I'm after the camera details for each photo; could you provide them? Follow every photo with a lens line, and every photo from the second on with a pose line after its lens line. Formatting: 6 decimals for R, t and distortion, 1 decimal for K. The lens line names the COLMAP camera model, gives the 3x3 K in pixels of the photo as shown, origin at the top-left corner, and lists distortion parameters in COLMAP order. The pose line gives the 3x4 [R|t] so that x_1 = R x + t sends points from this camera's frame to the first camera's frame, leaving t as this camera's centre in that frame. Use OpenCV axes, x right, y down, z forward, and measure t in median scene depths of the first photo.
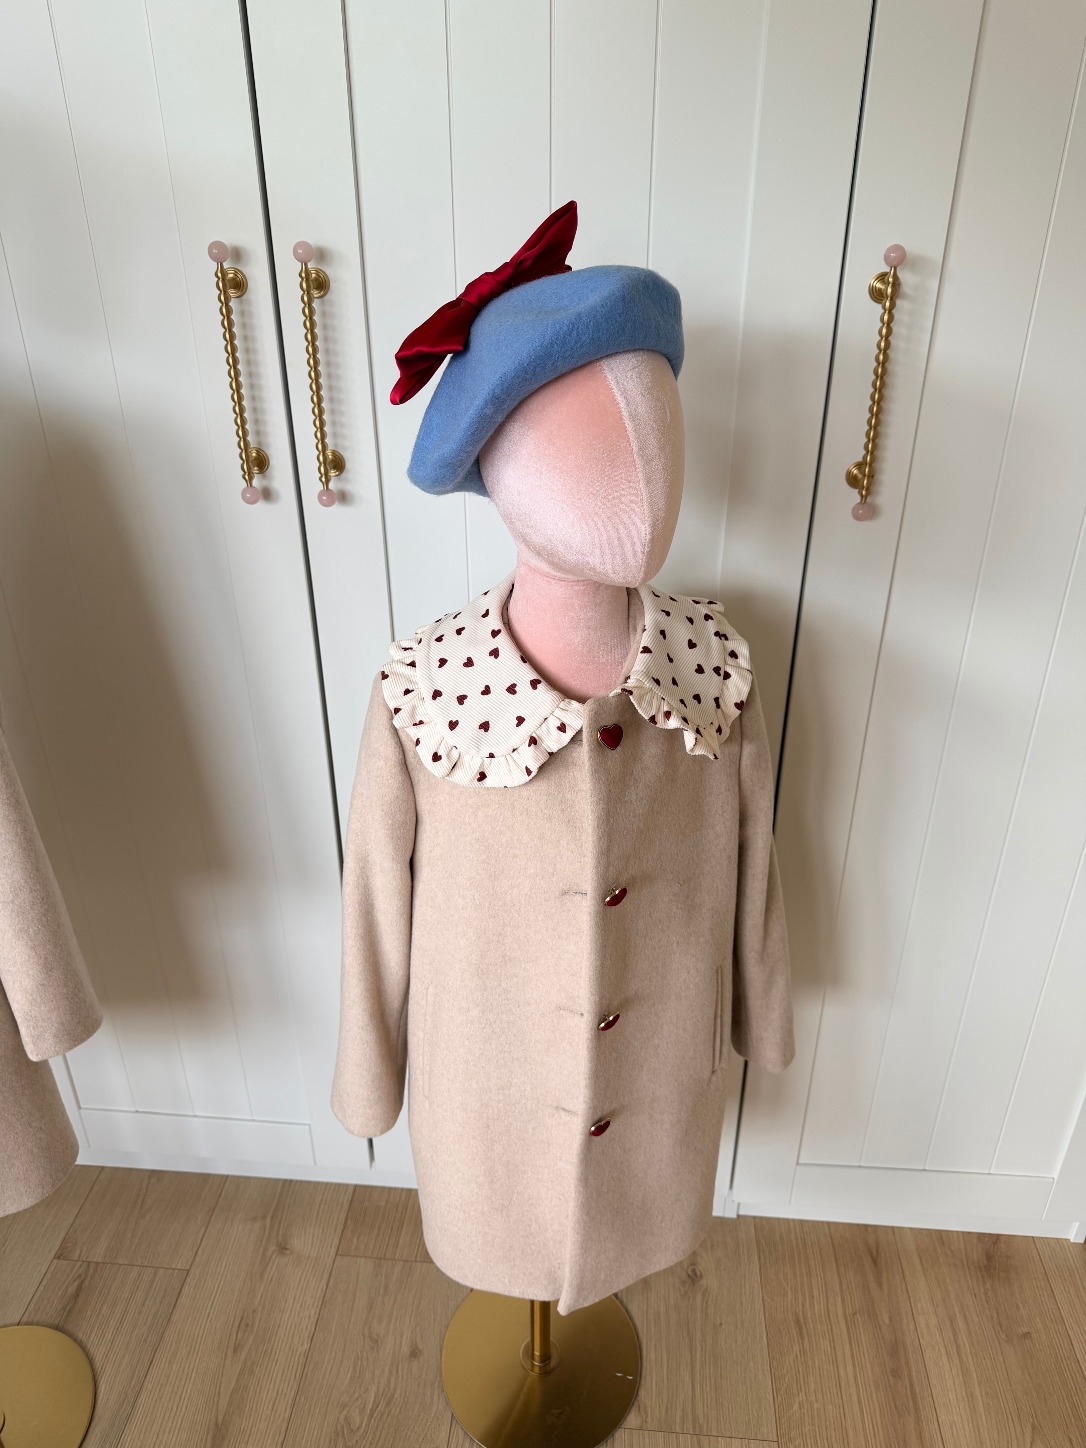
lens RADIAL K [[1004.4, 0, 543.0], [0, 1004.4, 724.0], [0, 0, 1]] dist [0.011828, 0.000153]
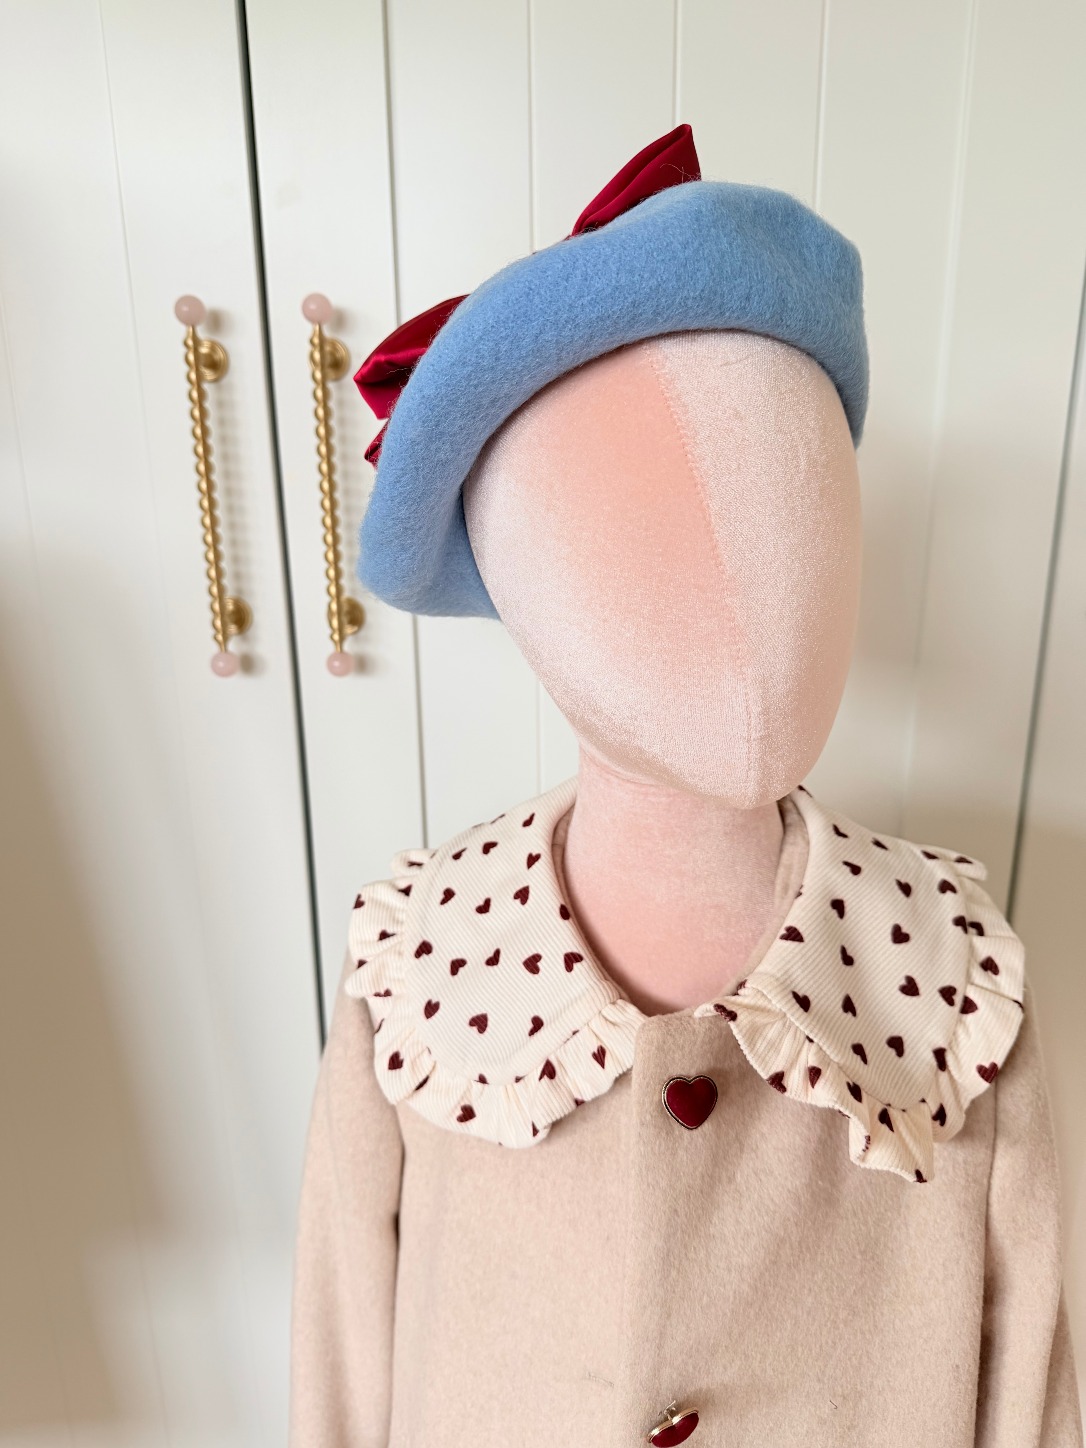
lens RADIAL K [[1004.4, 0, 543.0], [0, 1004.4, 724.0], [0, 0, 1]] dist [0.011828, 0.000153]
pose [[0.942289, 0.102090, -0.318857, 0.134973], [-0.164275, 0.970834, -0.174629, -0.066697], [0.291729, 0.216931, 0.931577, 0.448610]]
